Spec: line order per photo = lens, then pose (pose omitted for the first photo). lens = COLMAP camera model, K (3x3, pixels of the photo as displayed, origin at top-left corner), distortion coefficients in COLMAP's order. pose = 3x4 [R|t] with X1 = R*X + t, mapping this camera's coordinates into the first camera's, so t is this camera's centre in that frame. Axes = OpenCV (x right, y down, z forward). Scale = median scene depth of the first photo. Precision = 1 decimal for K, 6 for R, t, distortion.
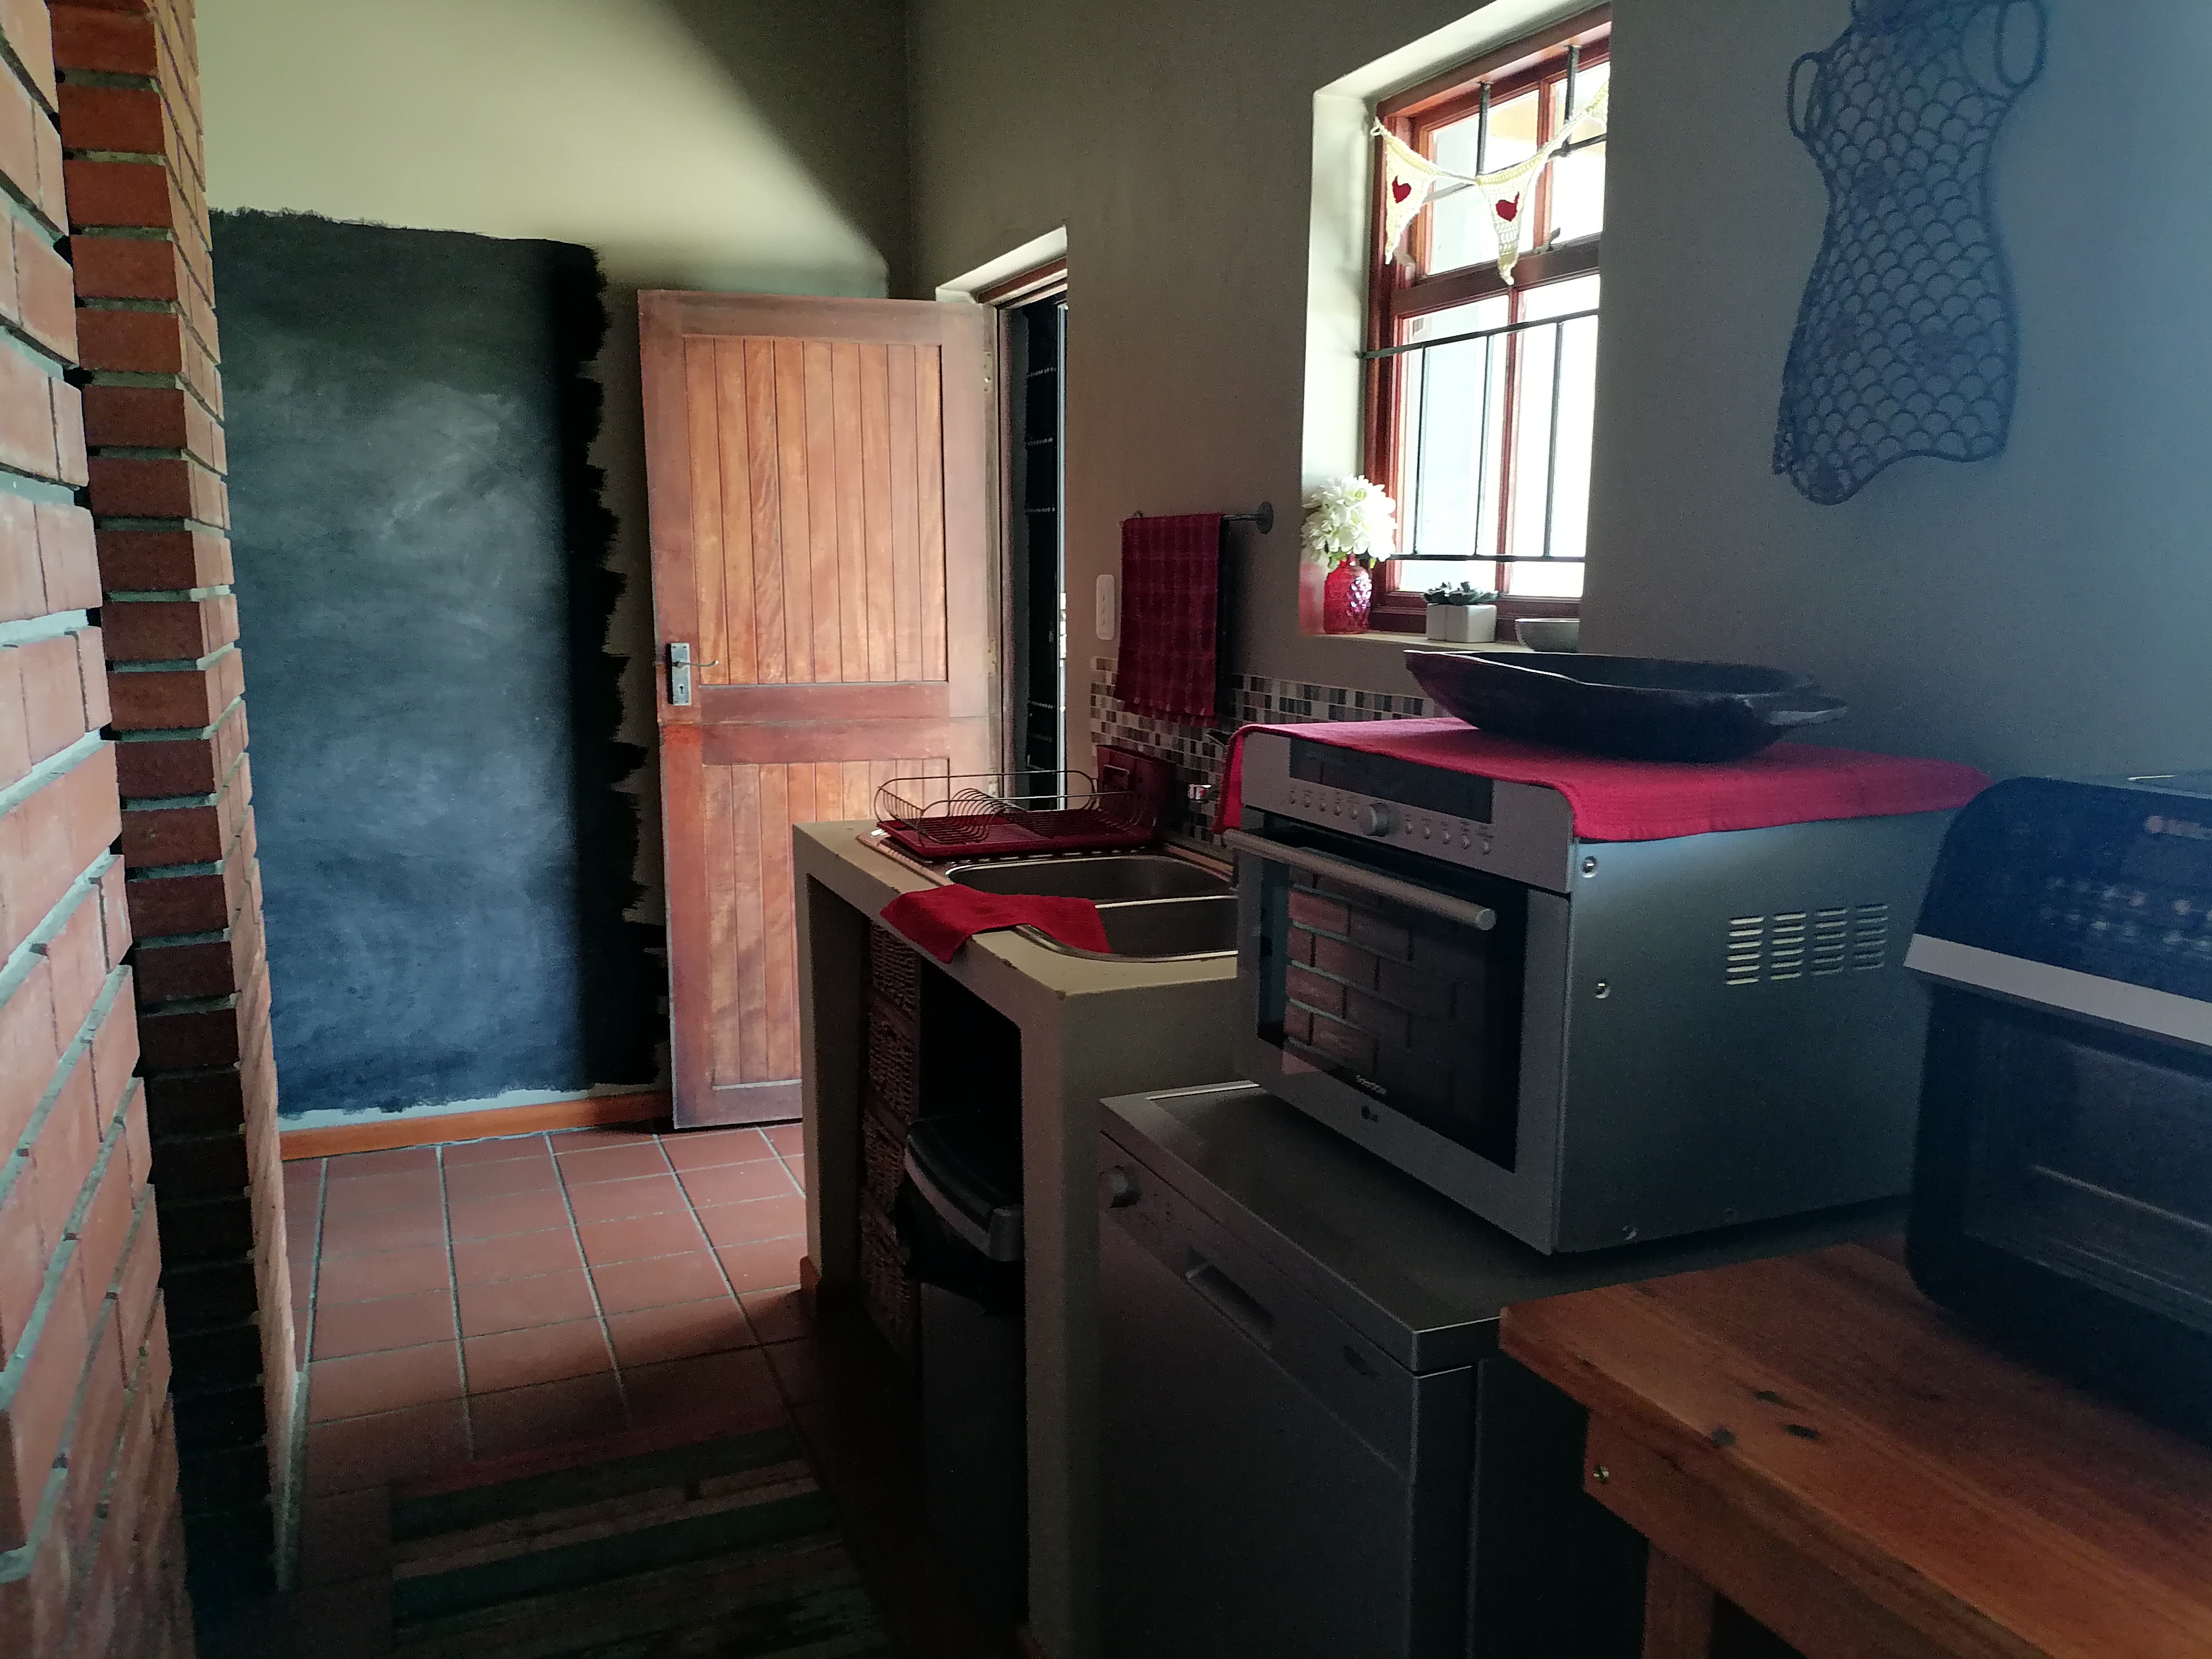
lens RADIAL K [[1677.6, 0, 1103.4], [0, 1677.6, 836.3], [0, 0, 1]] dist [0.055668, -0.058352]
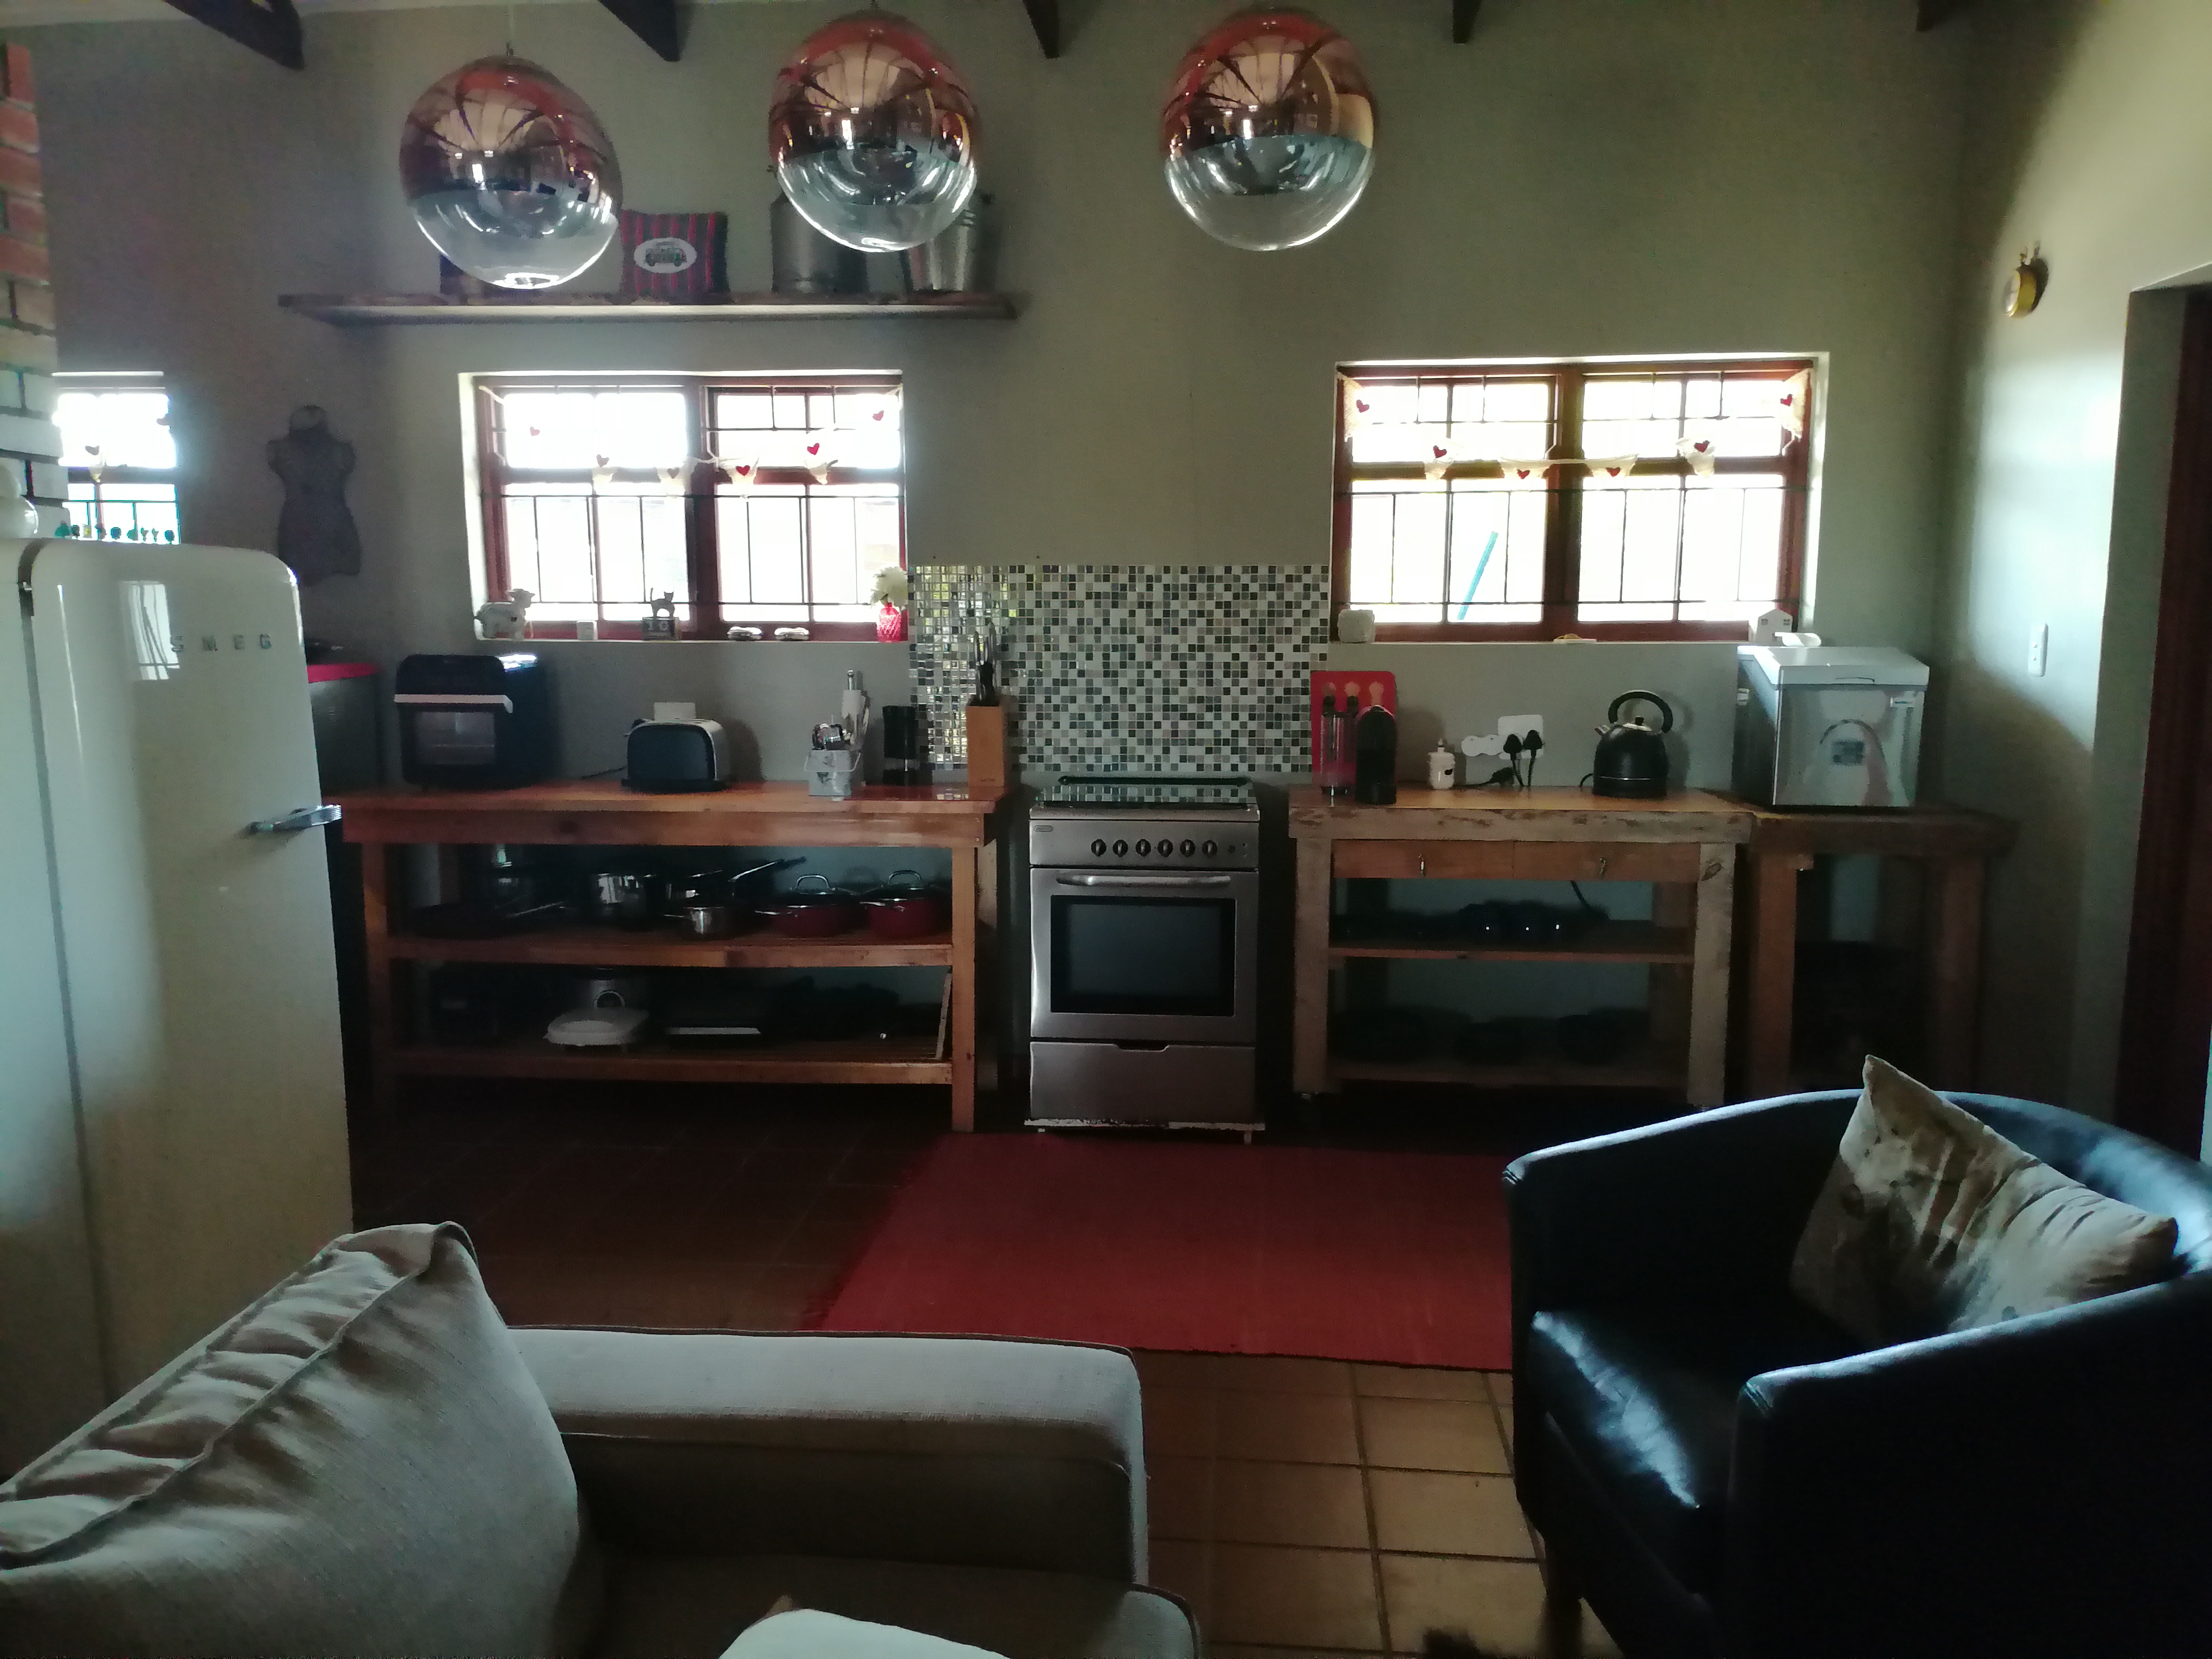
lens RADIAL K [[1677.6, 0, 1105.2], [0, 1677.6, 834.2], [0, 0, 1]] dist [0.055668, -0.058352]
pose [[0.468196, -0.132273, 0.873668, -1.669246], [0.147531, 0.986556, 0.070302, 0.254963], [-0.871221, 0.095978, 0.481416, -1.745450]]
